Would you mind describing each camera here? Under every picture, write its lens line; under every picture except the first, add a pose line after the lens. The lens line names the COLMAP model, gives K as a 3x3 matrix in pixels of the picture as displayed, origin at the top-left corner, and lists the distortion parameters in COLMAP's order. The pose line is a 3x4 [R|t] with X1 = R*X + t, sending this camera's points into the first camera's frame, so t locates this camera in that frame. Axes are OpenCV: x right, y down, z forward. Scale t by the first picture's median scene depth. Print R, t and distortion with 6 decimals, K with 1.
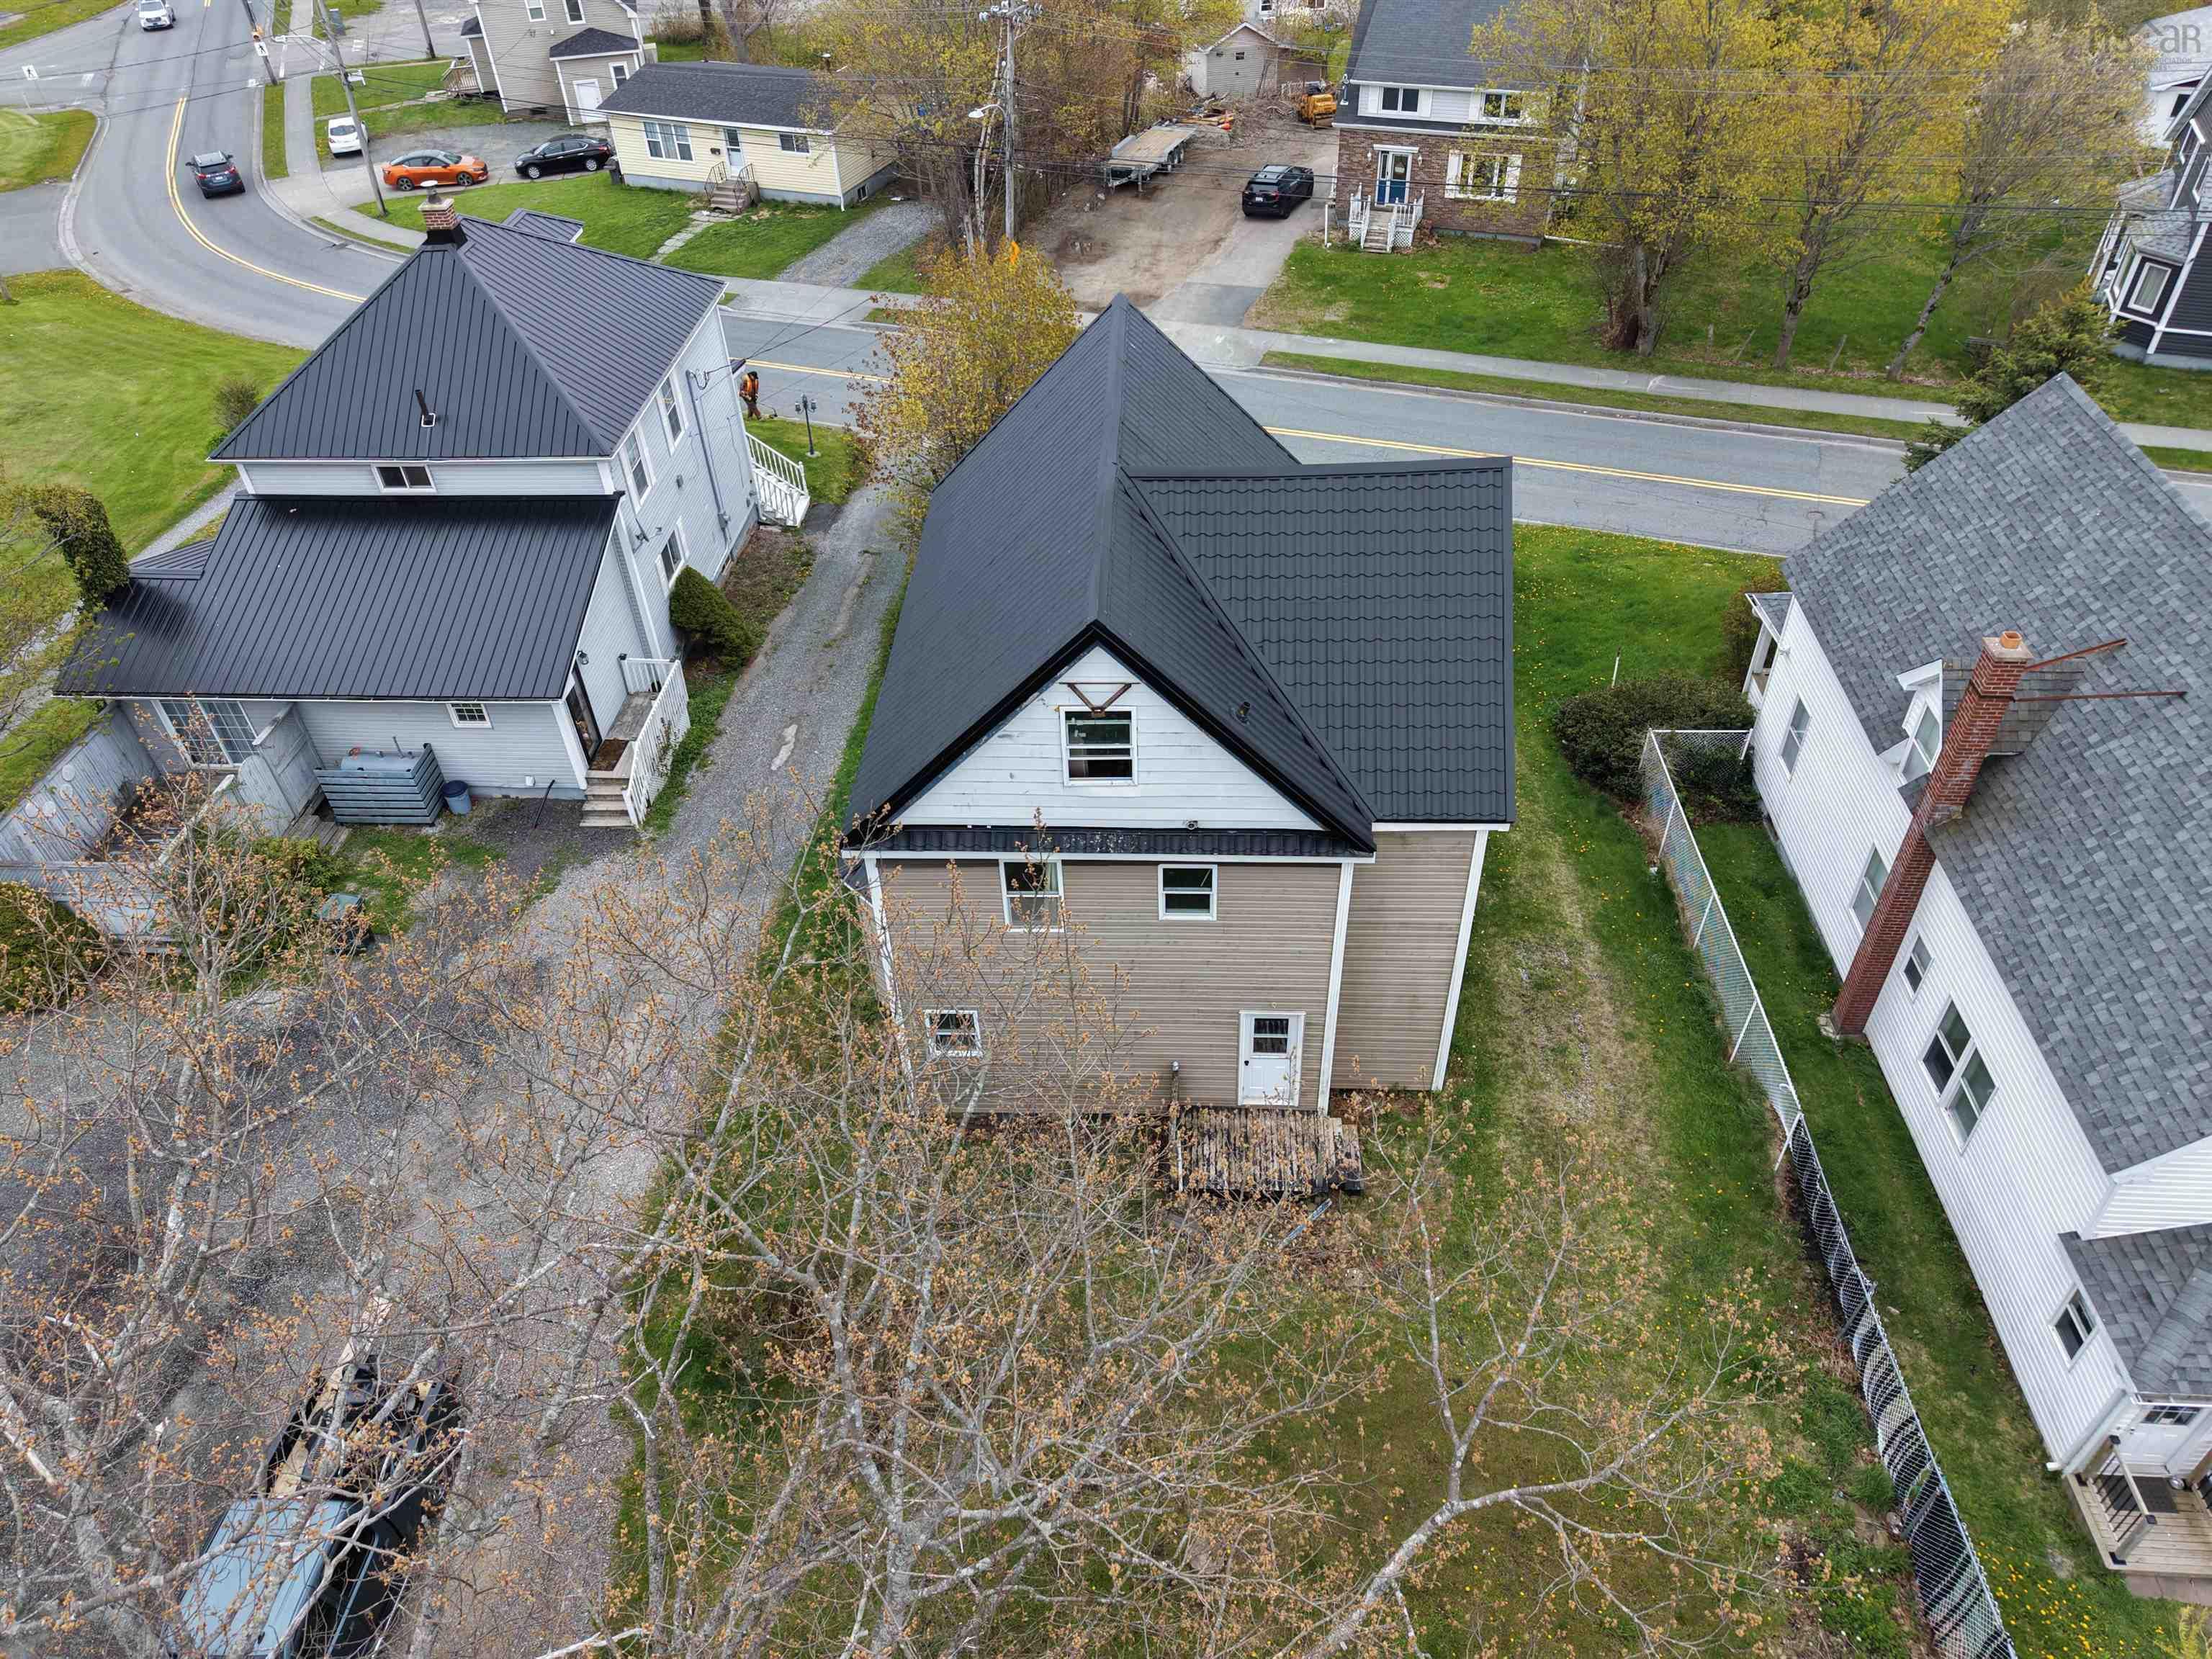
lens RADIAL K [[1484.9, 0, 1106.0], [0, 1484.9, 829.5], [0, 0, 1]] dist [0.014453, -0.006286]
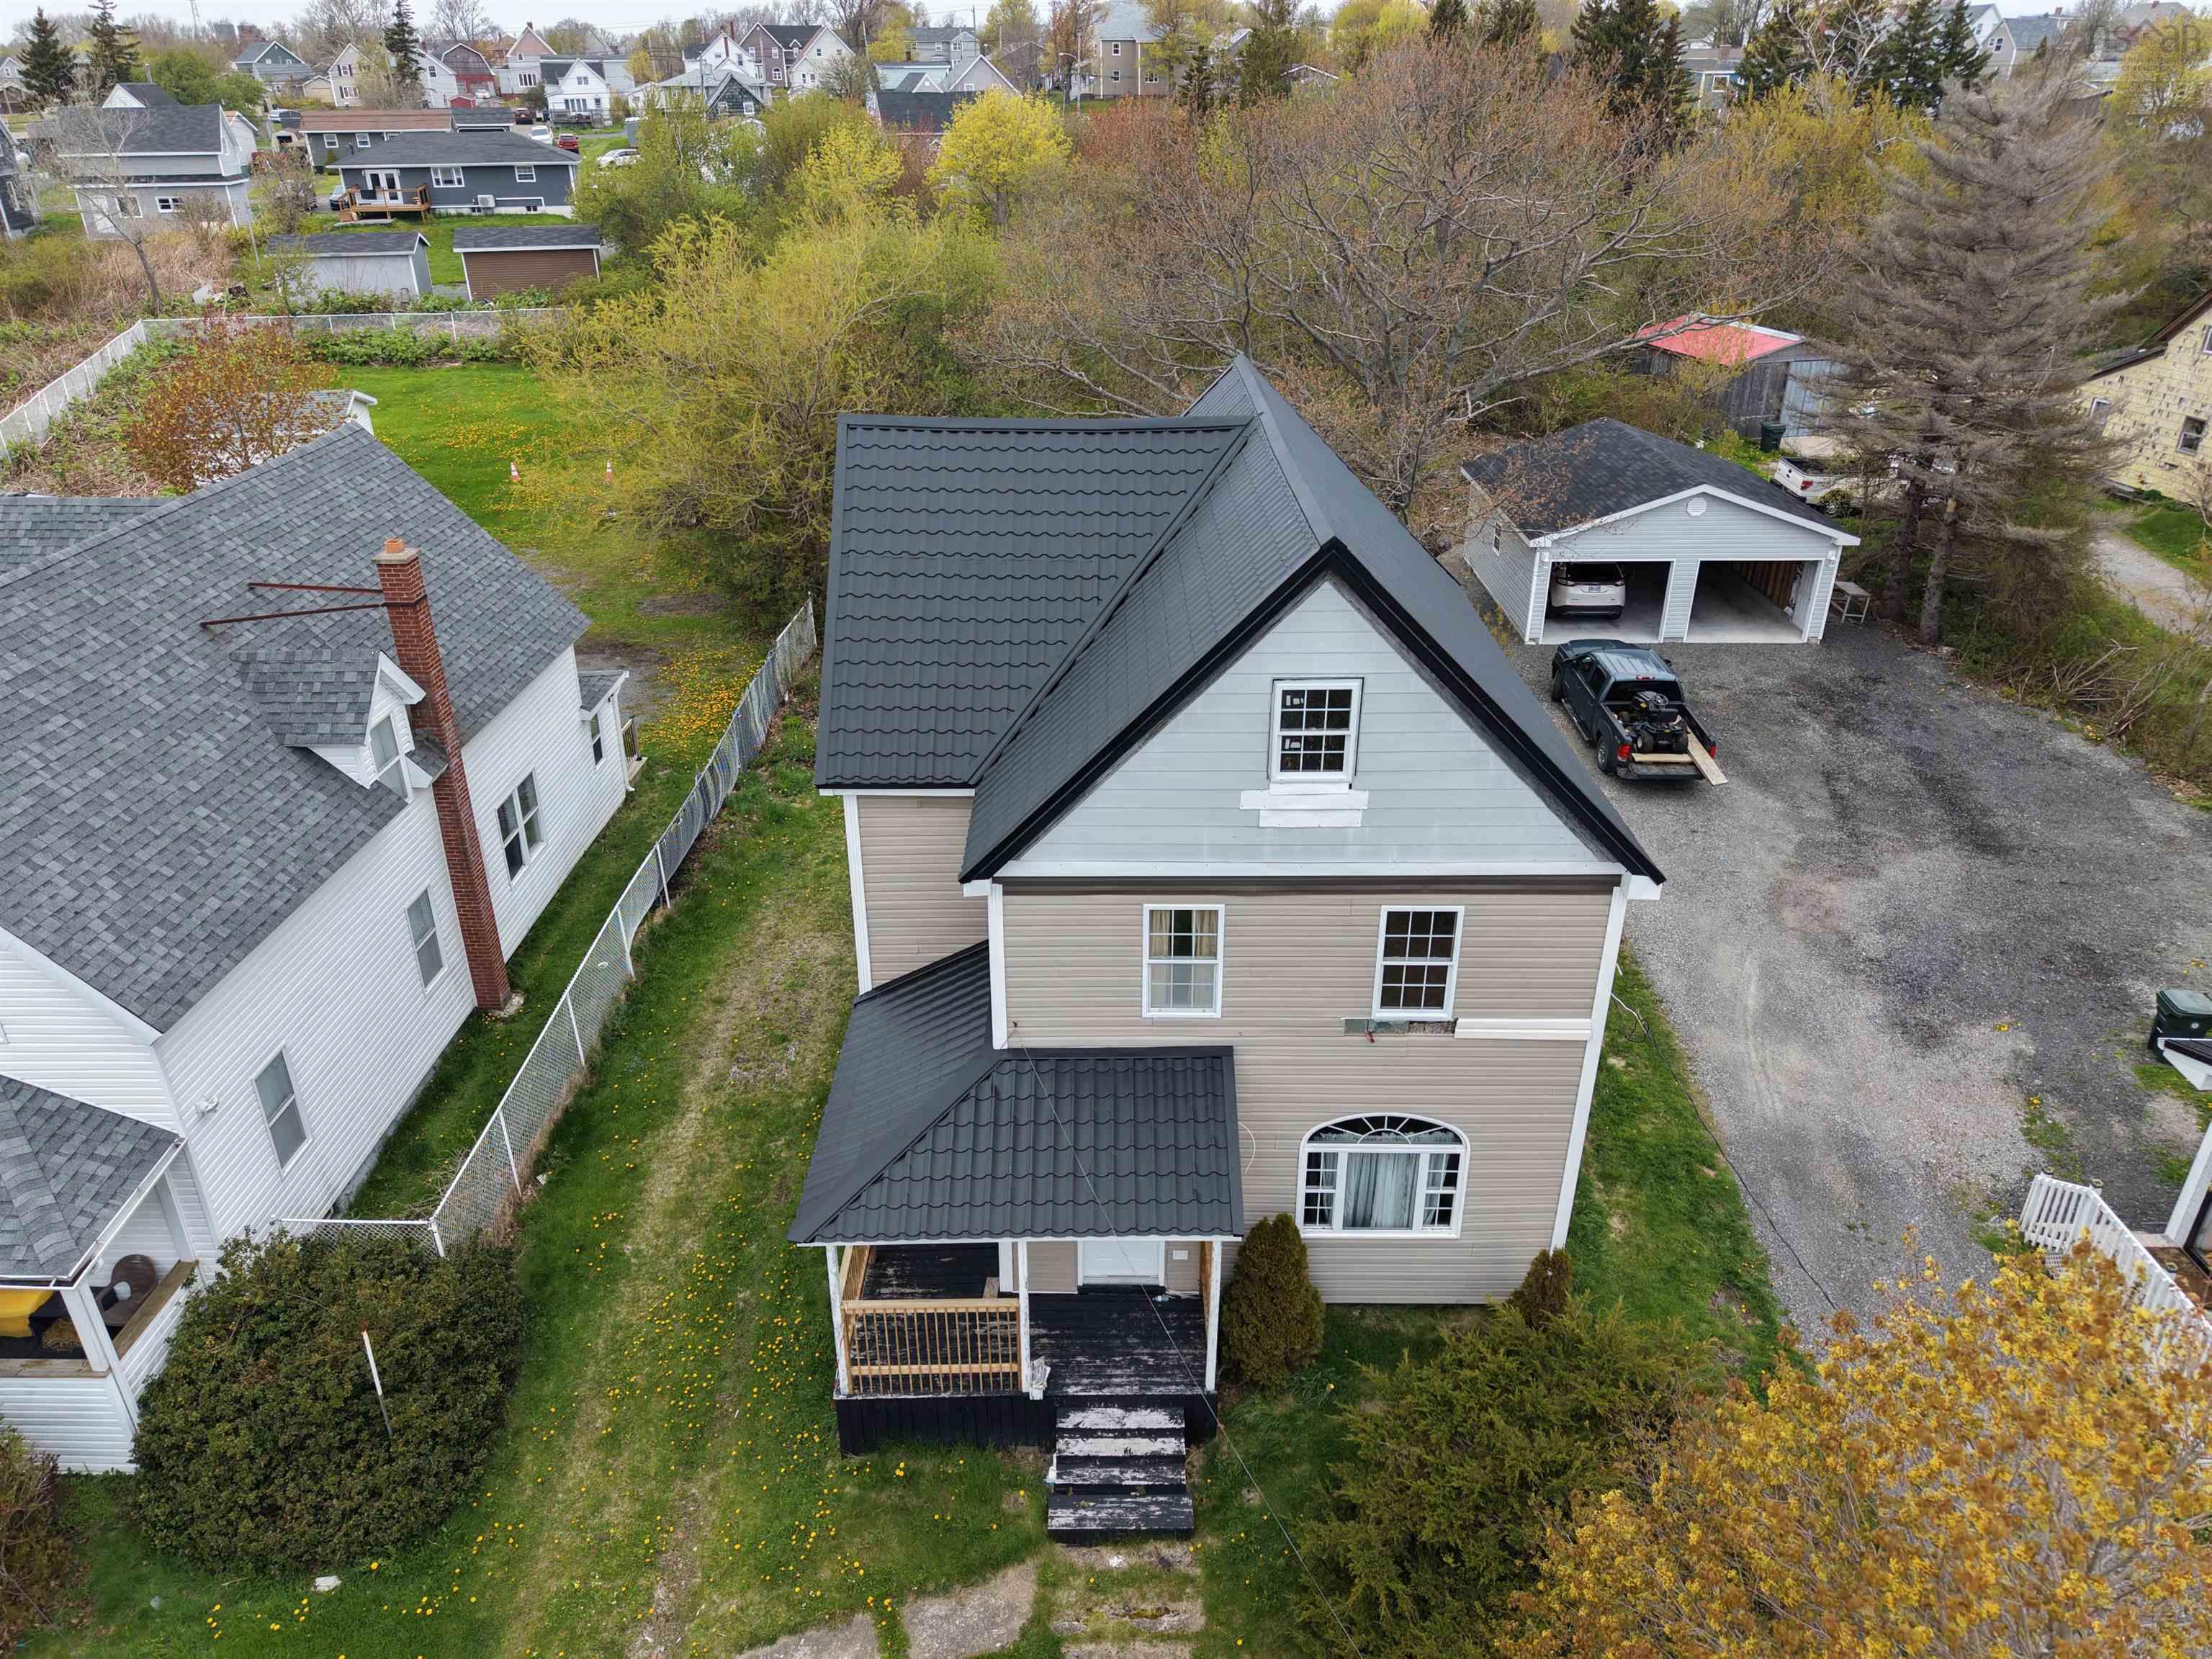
lens RADIAL K [[1484.9, 0, 1106.0], [0, 1484.9, 829.5], [0, 0, 1]] dist [0.014453, -0.006286]
pose [[-0.998410, 0.051690, -0.022474, 0.110534], [-0.000109, 0.396955, 0.917838, -0.807711], [0.056364, 0.916382, -0.396318, 1.296534]]
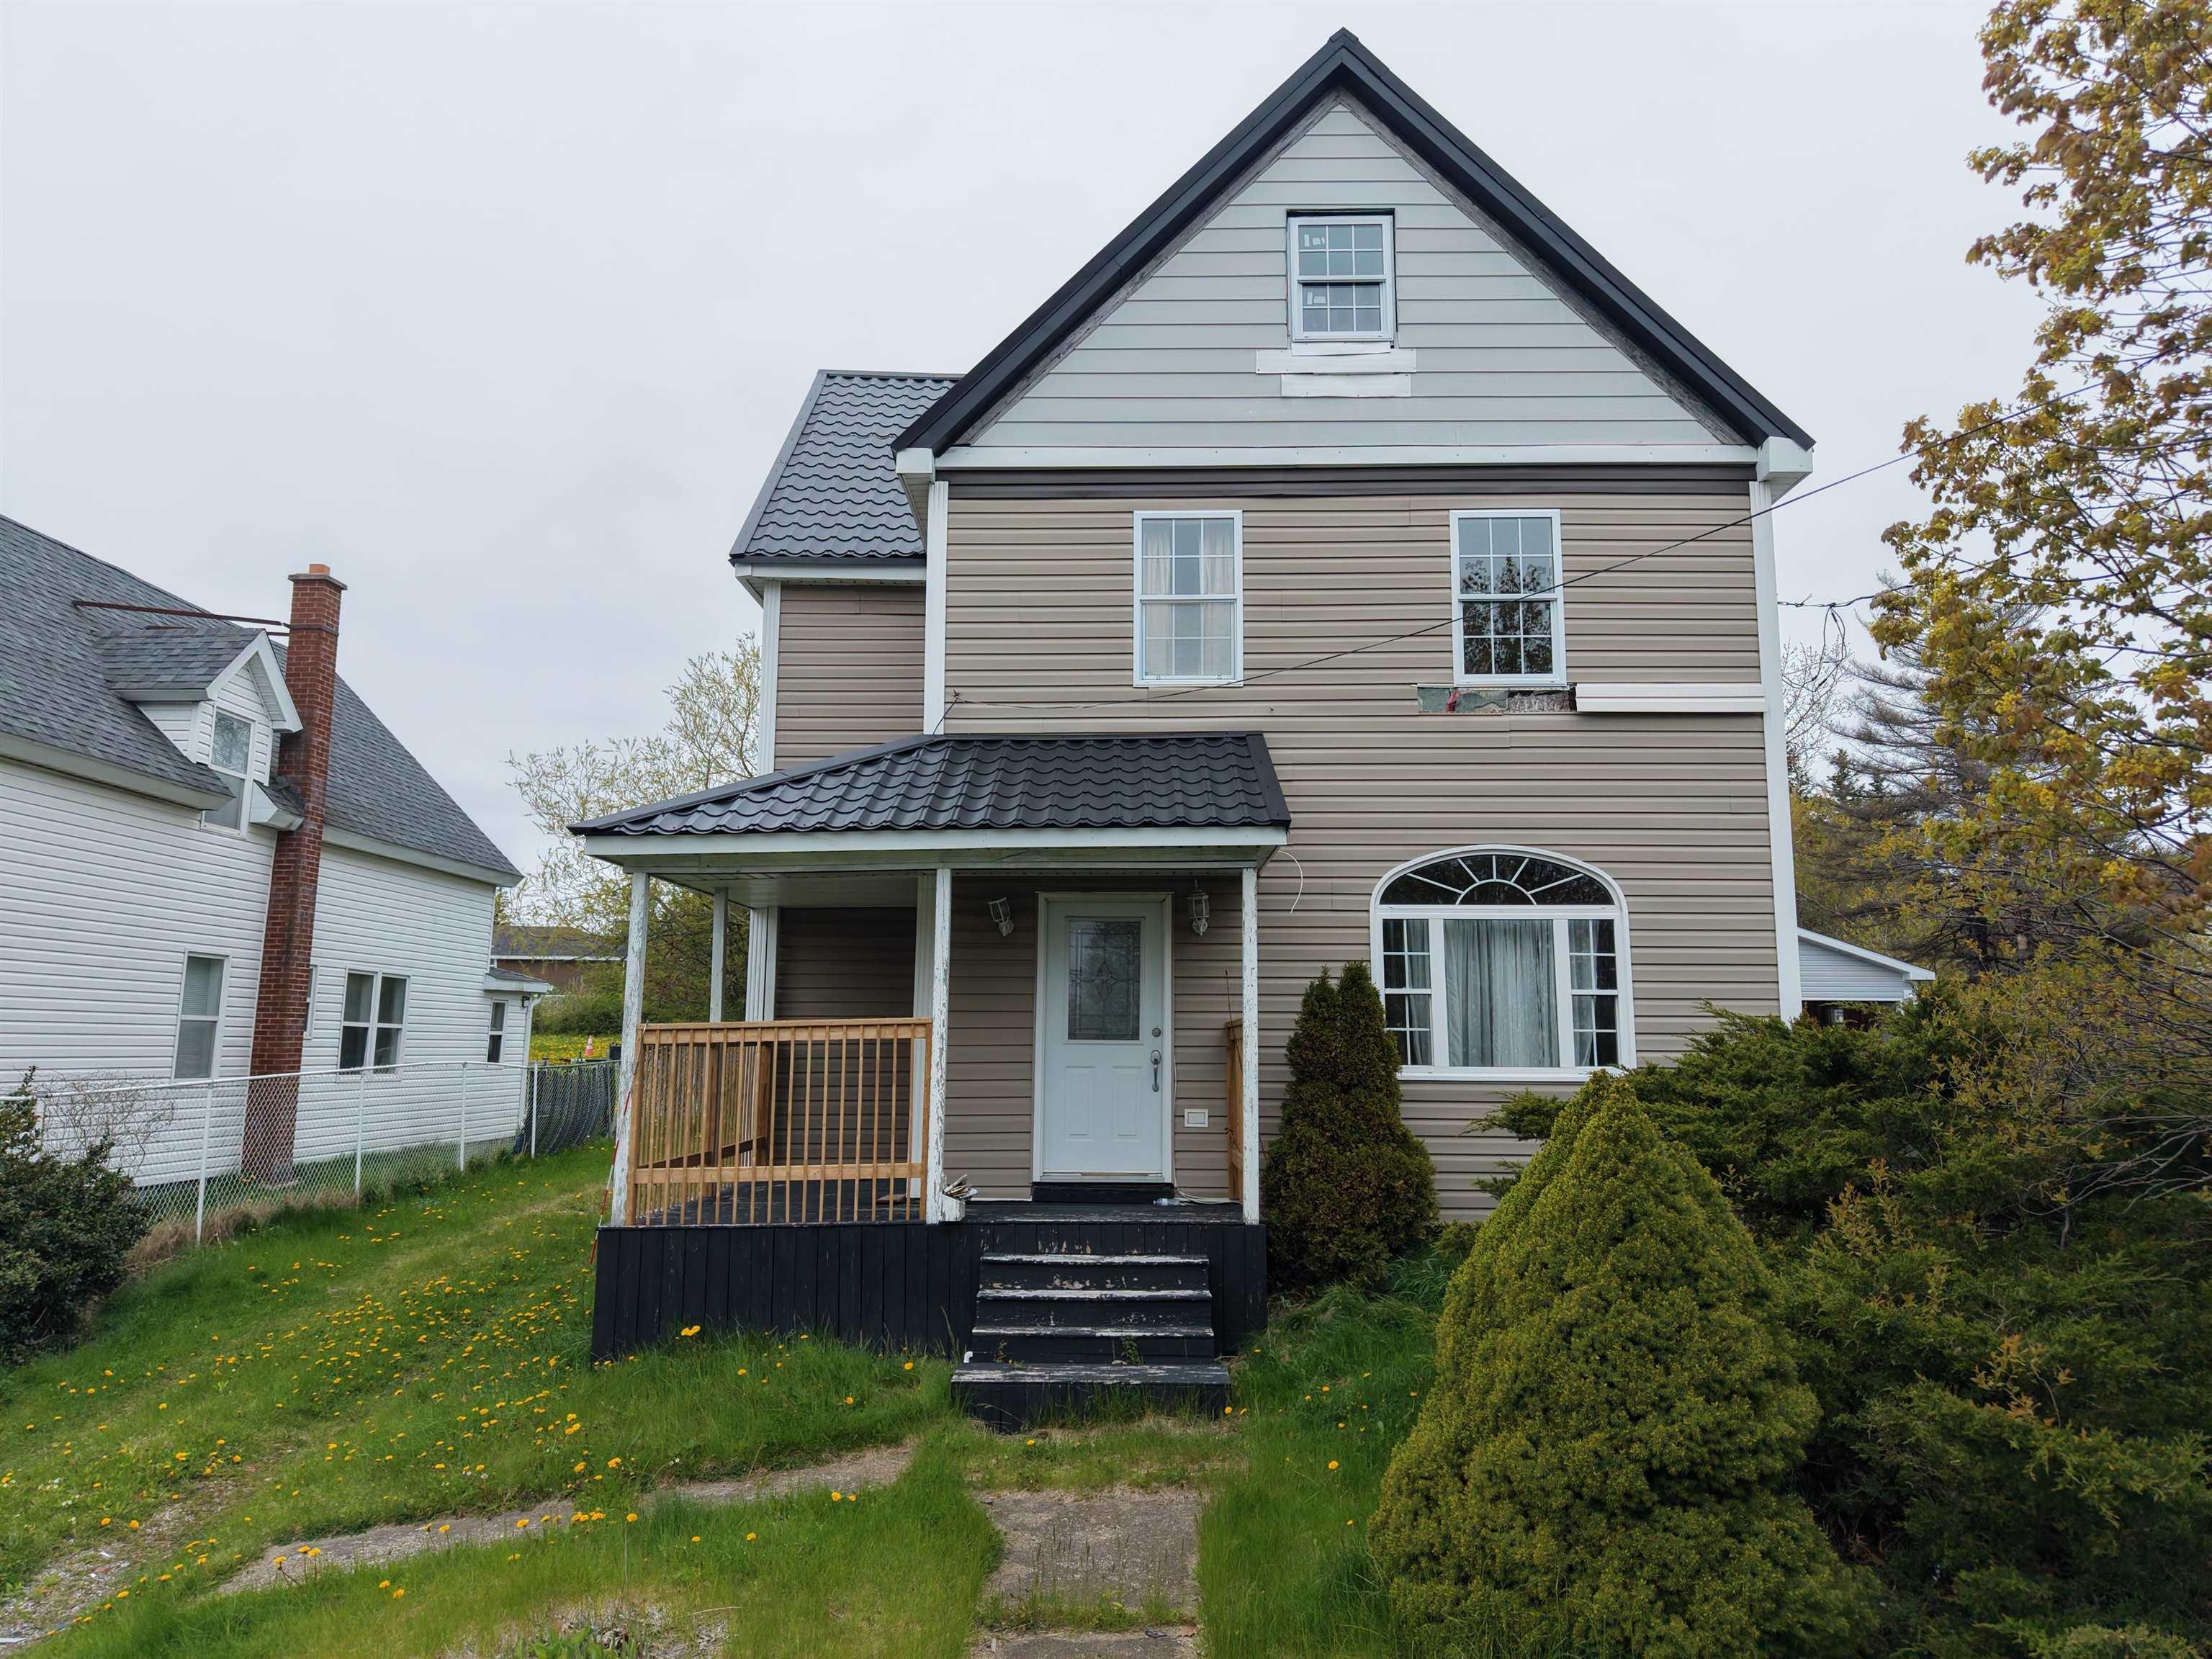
lens RADIAL K [[1484.9, 0, 1106.0], [0, 1484.9, 829.5], [0, 0, 1]] dist [0.014453, -0.006286]
pose [[-0.999058, 0.021606, -0.037623, 0.111726], [-0.001152, 0.853663, 0.520825, -0.378132], [0.043370, 0.520378, -0.852834, 1.540165]]
